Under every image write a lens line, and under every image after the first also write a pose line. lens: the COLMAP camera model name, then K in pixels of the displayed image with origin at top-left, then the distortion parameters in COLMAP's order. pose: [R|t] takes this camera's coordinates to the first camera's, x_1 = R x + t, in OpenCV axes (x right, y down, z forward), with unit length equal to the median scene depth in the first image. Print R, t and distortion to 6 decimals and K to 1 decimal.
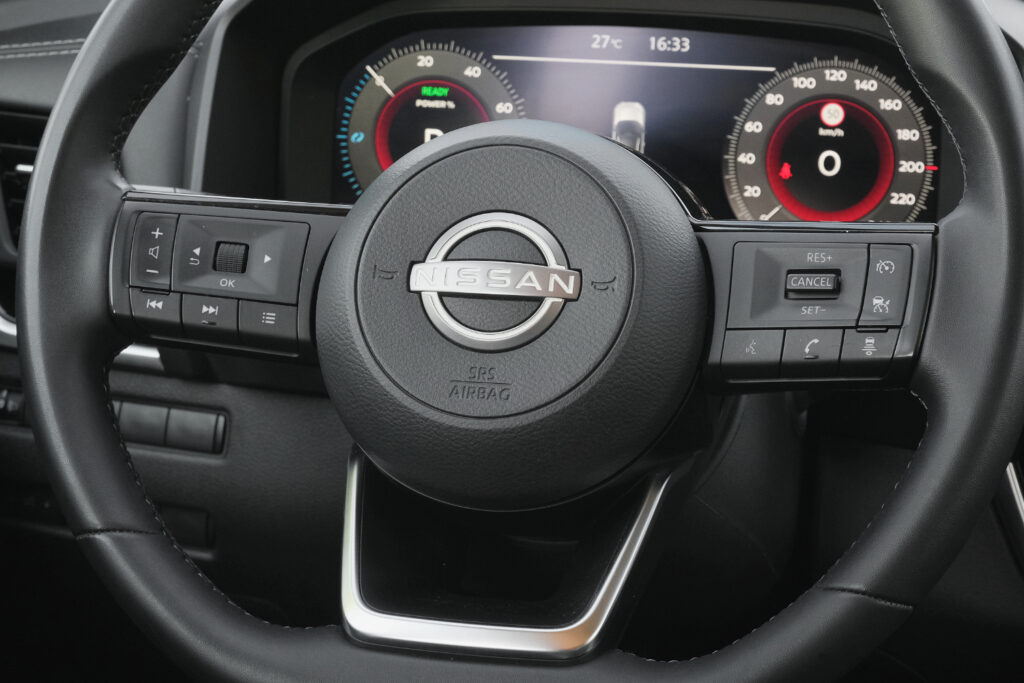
lens RADIAL K [[2019.4, 0, 509.1], [0, 2019.4, 341.0], [0, 0, 1]] dist [-0.101515, 0.000000]
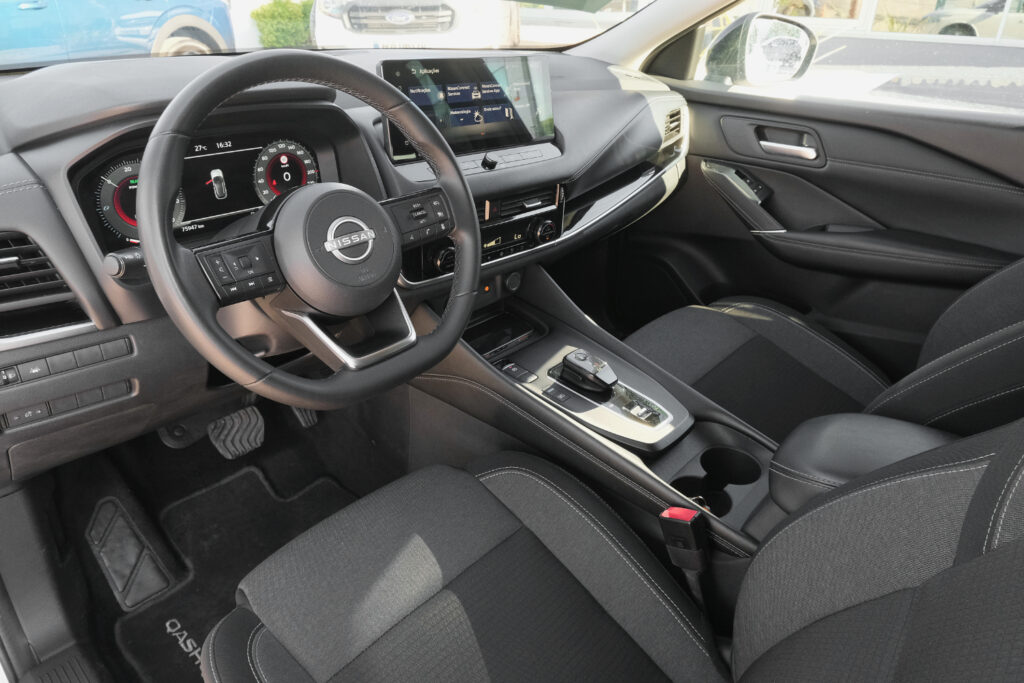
lens RADIAL K [[654.9, 0, 504.1], [0, 654.9, 333.2], [0, 0, 1]] dist [-0.005698, -0.005699]
pose [[0.491145, -0.394547, 0.776601, -0.518632], [0.203838, 0.918844, 0.337899, -0.136341], [-0.846892, -0.007657, 0.531709, 0.220383]]
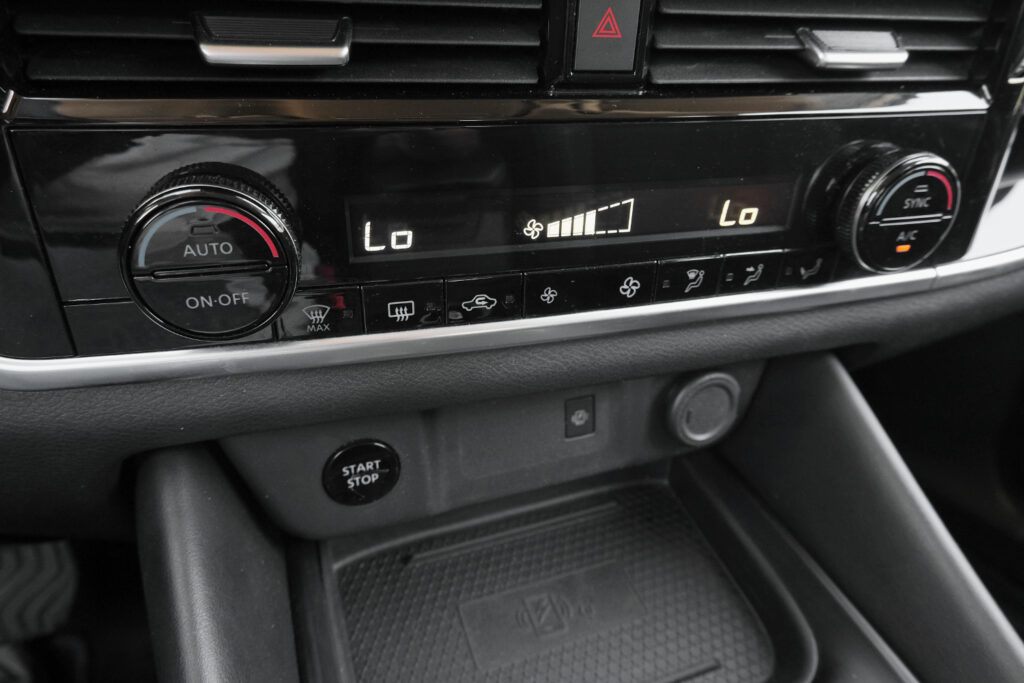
lens RADIAL K [[654.9, 0, 511.6], [0, 654.9, 344.1], [0, 0, 1]] dist [-0.005698, -0.005699]
pose [[0.822391, -0.244038, 0.513924, 0.275534], [0.131348, 0.960368, 0.245847, 0.082612], [-0.553553, -0.134680, 0.821852, 0.671736]]
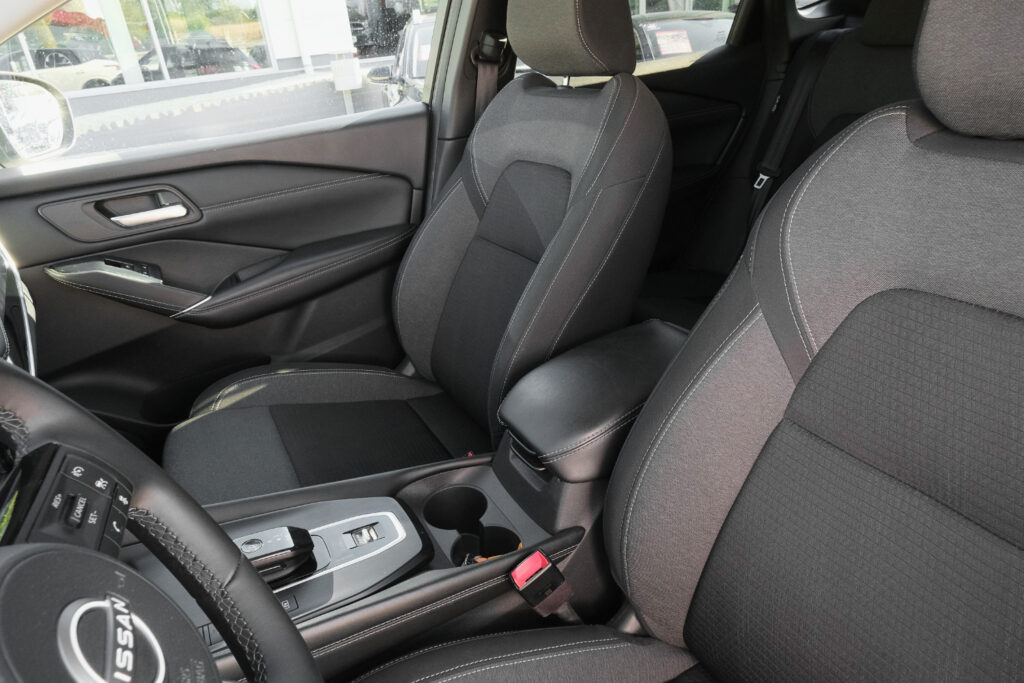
lens RADIAL K [[654.9, 0, 511.2], [0, 654.9, 345.4], [0, 0, 1]] dist [-0.005698, -0.005699]
pose [[-0.667933, -0.290112, 0.685347, -0.277639], [0.266989, 0.766183, 0.584535, -0.245849], [-0.694682, 0.573410, -0.434302, 0.679958]]
